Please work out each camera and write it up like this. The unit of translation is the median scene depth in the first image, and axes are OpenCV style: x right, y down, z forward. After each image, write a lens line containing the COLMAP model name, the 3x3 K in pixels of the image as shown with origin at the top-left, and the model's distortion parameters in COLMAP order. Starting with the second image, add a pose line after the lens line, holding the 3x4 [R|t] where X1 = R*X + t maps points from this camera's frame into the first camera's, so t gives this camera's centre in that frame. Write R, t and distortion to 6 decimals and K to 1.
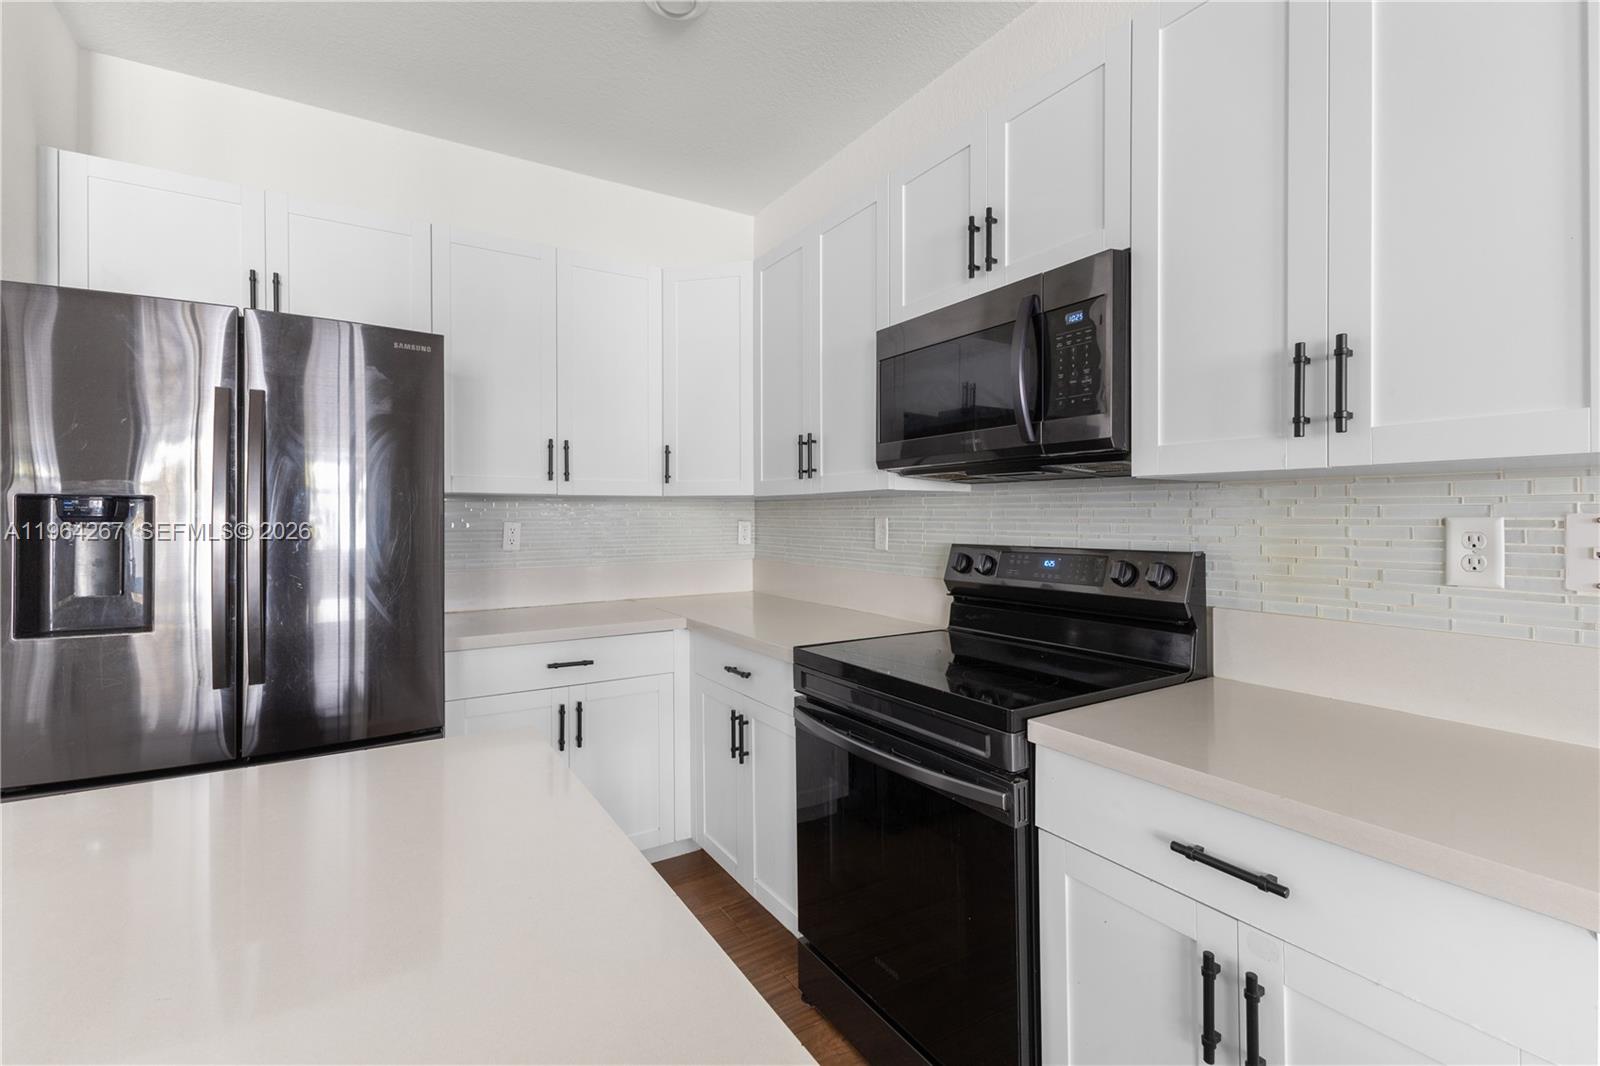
lens RADIAL K [[700.5, 0, 805.5], [0, 700.5, 515.1], [0, 0, 1]] dist [0.015199, 0.000098]
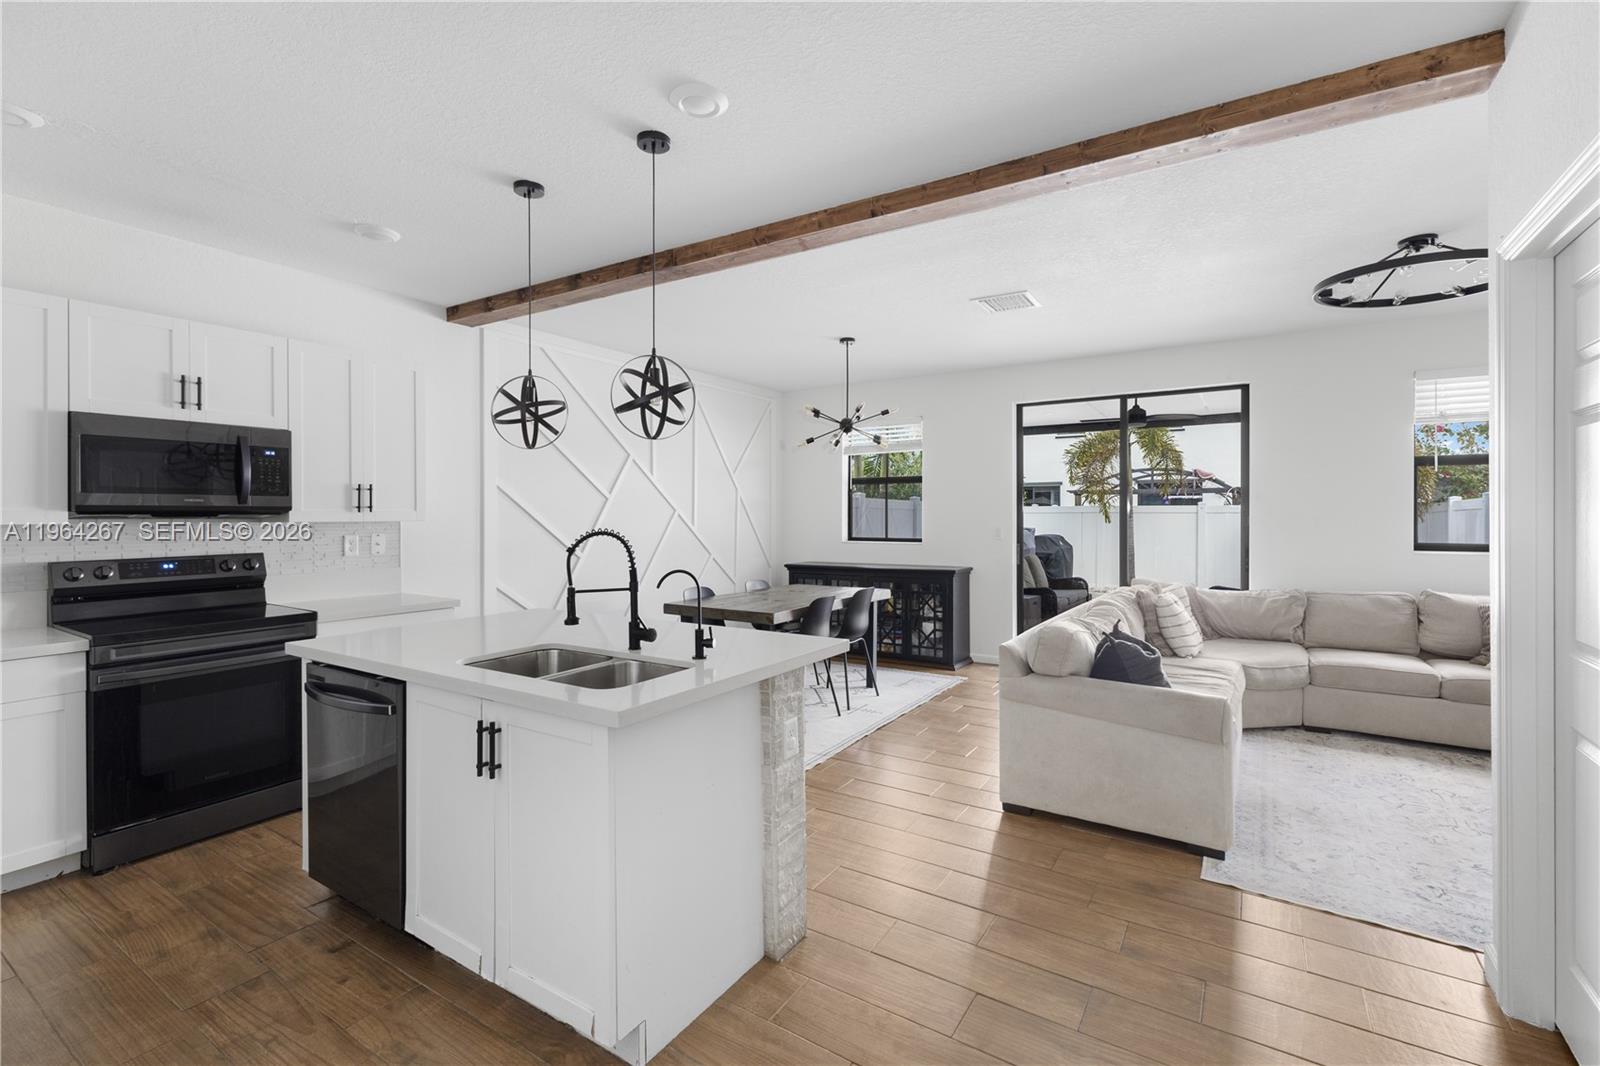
lens RADIAL K [[700.5, 0, 811.7], [0, 700.5, 515.1], [0, 0, 1]] dist [0.015199, 0.000098]
pose [[-0.416352, 0.004980, 0.909190, -2.005867], [0.005581, 0.999980, -0.002922, -0.047074], [-0.909187, 0.003858, -0.416371, 0.275362]]
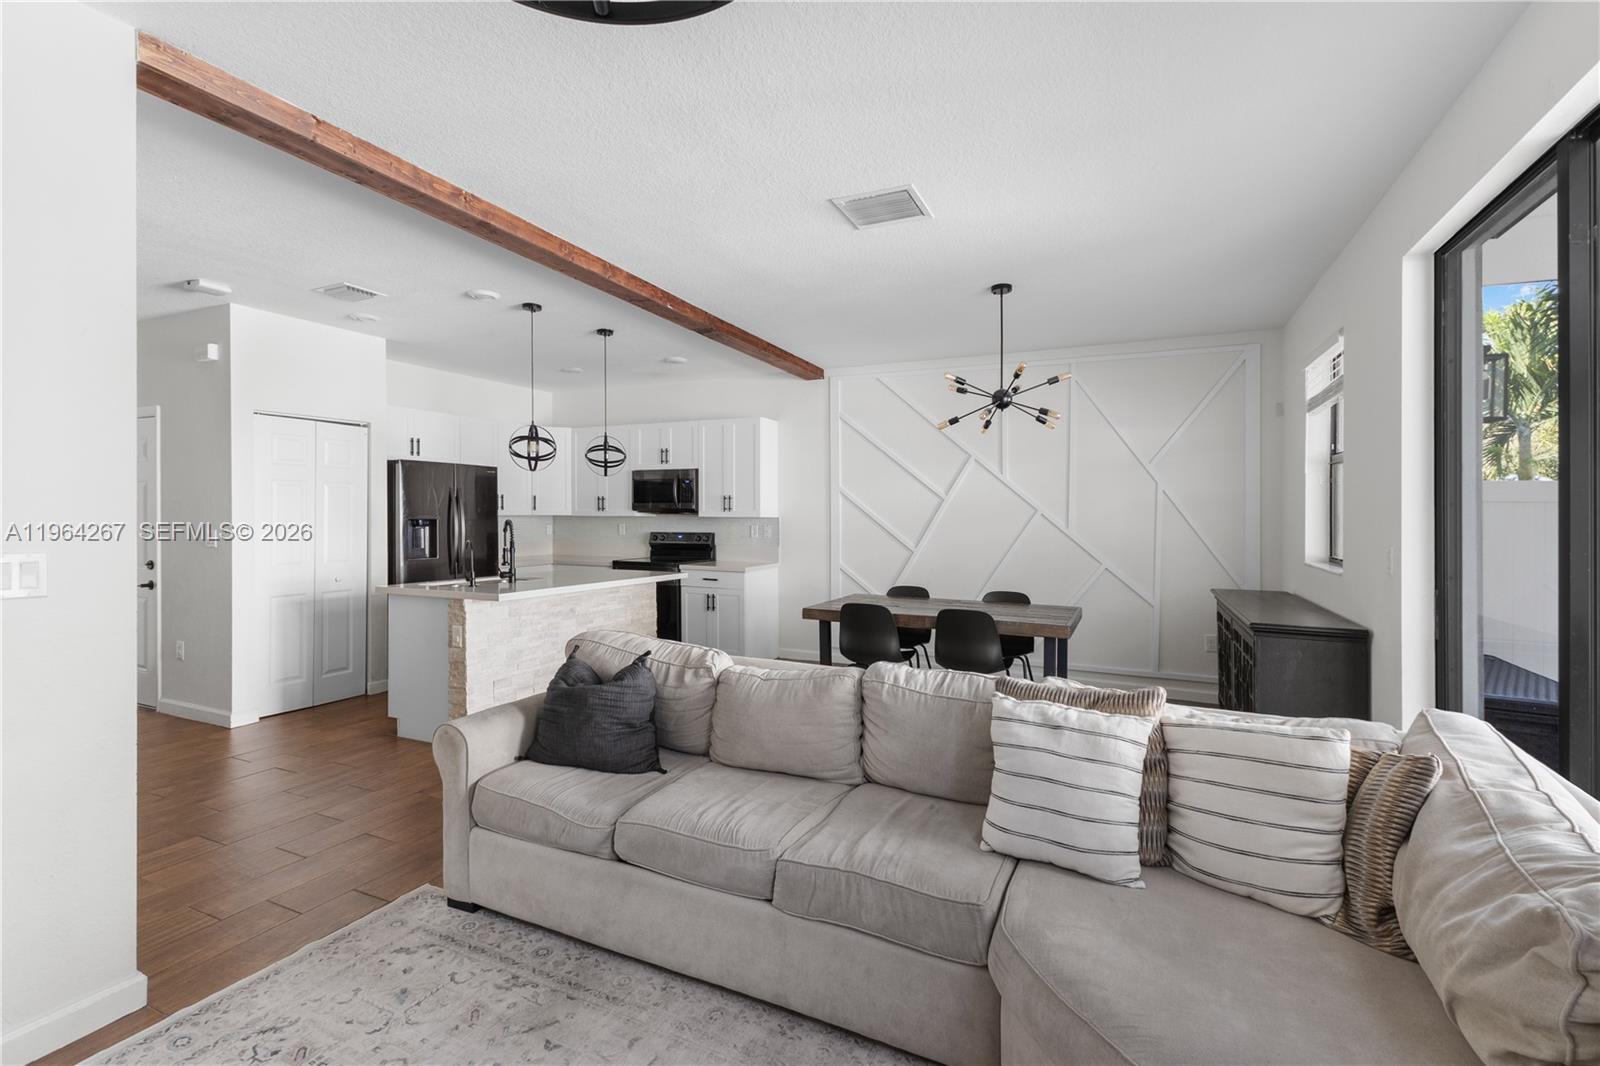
lens RADIAL K [[700.5, 0, 800.5], [0, 700.5, 521.5], [0, 0, 1]] dist [0.015199, 0.000098]
pose [[0.846895, 0.002806, 0.531753, -1.143252], [-0.008324, 0.999934, 0.007980, -0.050131], [-0.531695, -0.011185, 0.846862, -2.624725]]
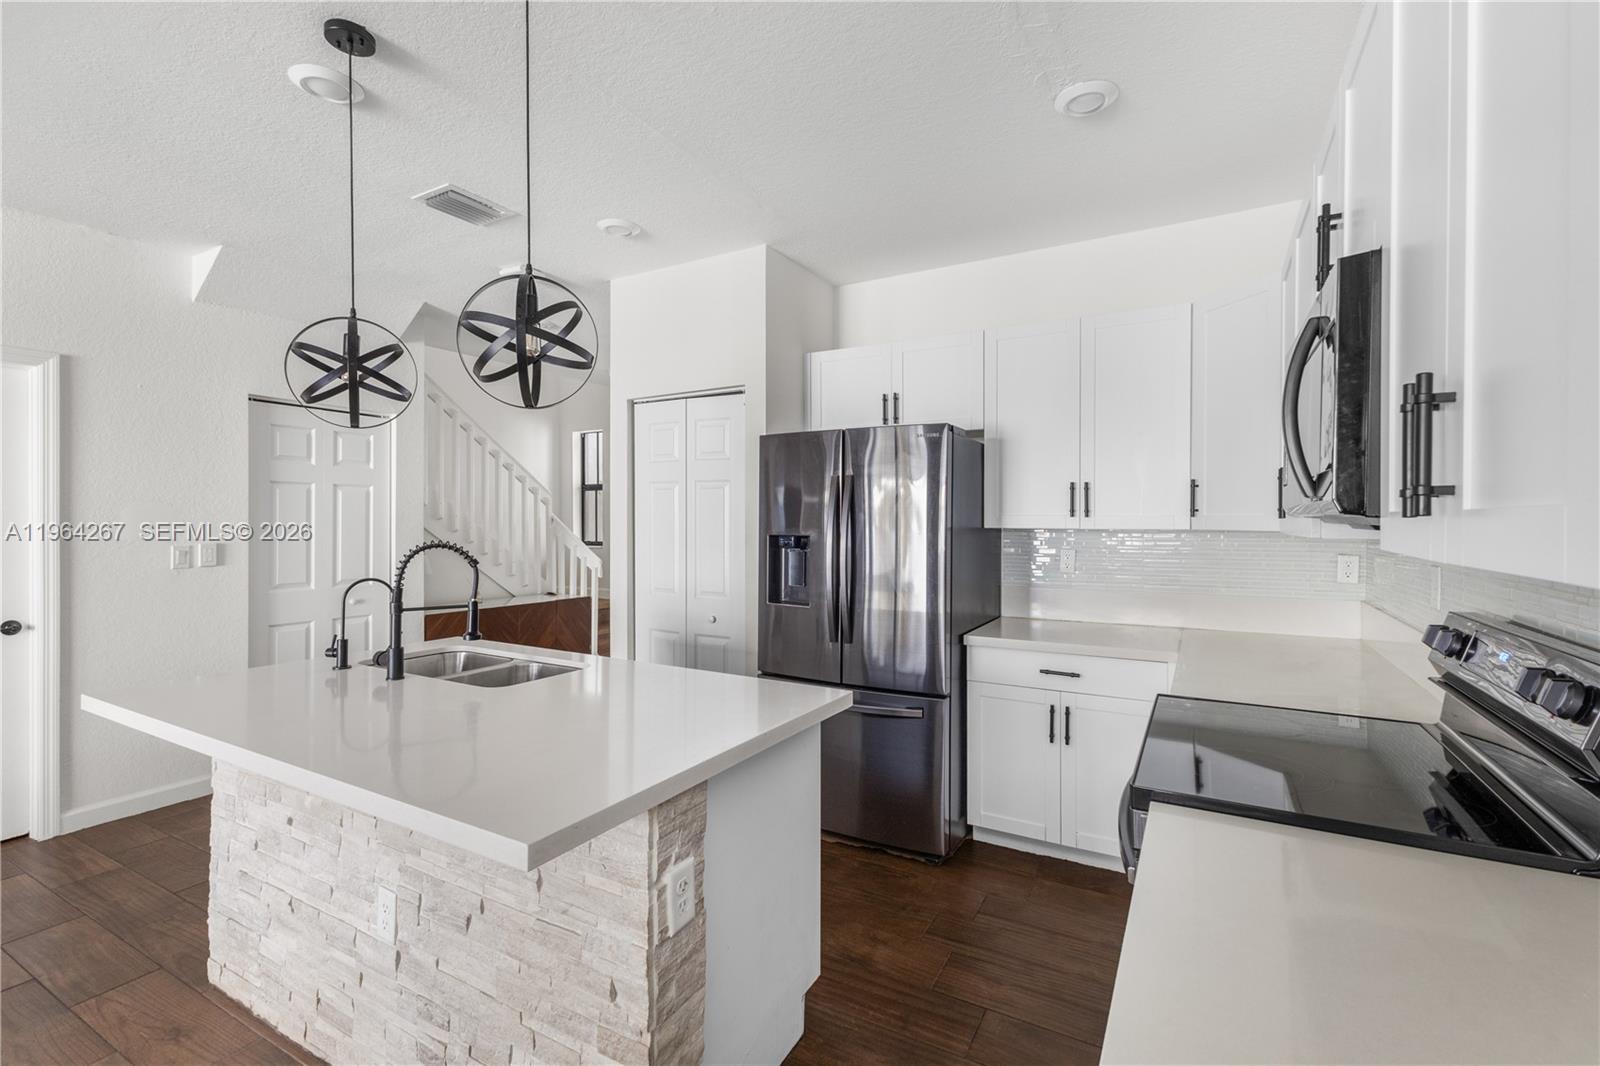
lens RADIAL K [[700.5, 0, 817.6], [0, 700.5, 513.2], [0, 0, 1]] dist [0.015199, 0.000098]
pose [[0.488294, 0.001042, -0.872679, 0.645116], [-0.002485, 0.999997, -0.000196, -0.076150], [0.872676, 0.002264, 0.488295, 0.065367]]
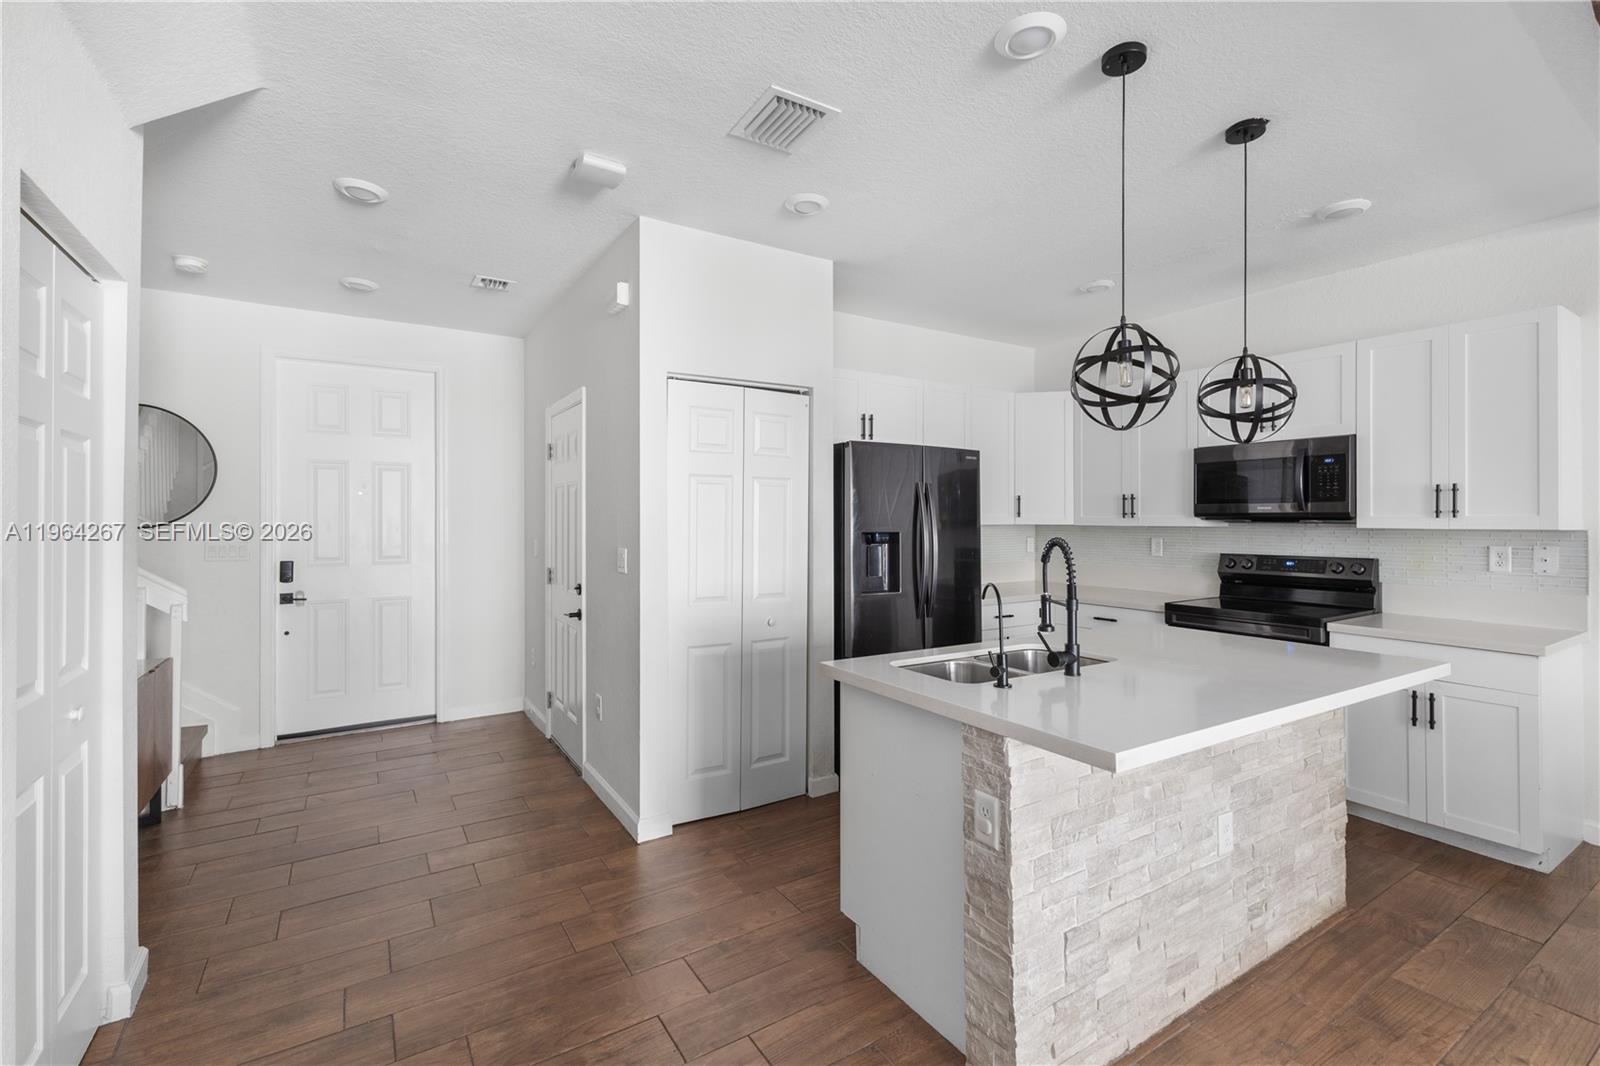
lens RADIAL K [[700.5, 0, 802.4], [0, 700.5, 518.1], [0, 0, 1]] dist [0.015199, 0.000098]
pose [[0.999989, 0.004684, -0.000607, -1.125755], [-0.004685, 0.999987, -0.001801, -0.057195], [0.000598, 0.001804, 0.999998, -1.122528]]
